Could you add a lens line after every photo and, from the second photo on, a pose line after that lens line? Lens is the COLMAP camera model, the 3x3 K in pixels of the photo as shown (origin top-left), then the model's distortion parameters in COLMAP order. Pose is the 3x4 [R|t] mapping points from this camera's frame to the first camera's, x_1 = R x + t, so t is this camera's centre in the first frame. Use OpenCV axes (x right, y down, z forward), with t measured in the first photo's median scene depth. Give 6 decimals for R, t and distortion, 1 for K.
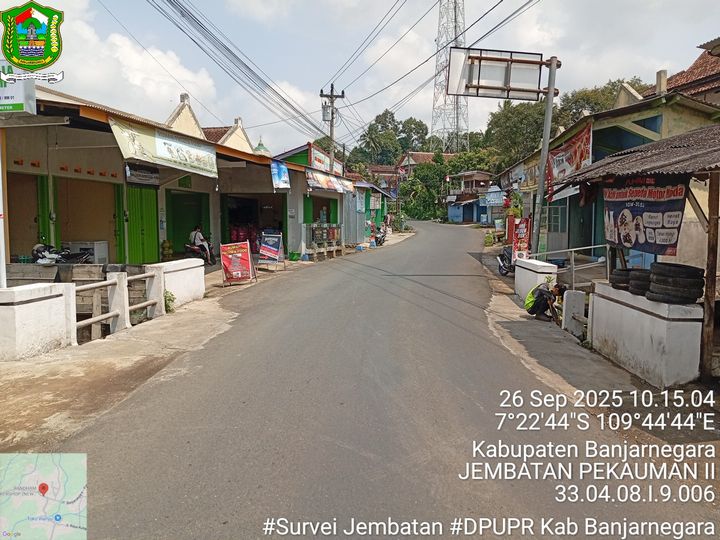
lens RADIAL K [[555.1, 0, 360.0], [0, 555.1, 270.0], [0, 0, 1]] dist [0.111084, -0.214755]
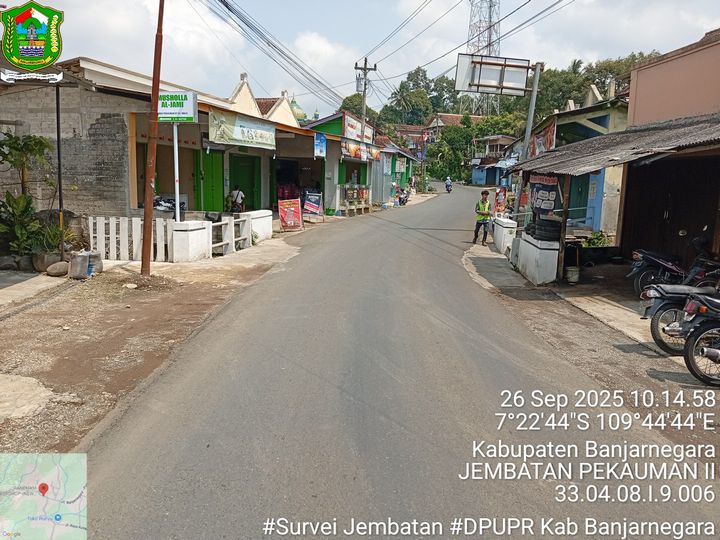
lens RADIAL K [[555.1, 0, 360.0], [0, 555.1, 270.0], [0, 0, 1]] dist [0.111084, -0.214755]
pose [[0.998307, 0.038017, -0.044019, 0.004746], [-0.034649, 0.996589, 0.074895, 0.007721], [0.046716, -0.073243, 0.996219, -0.185869]]
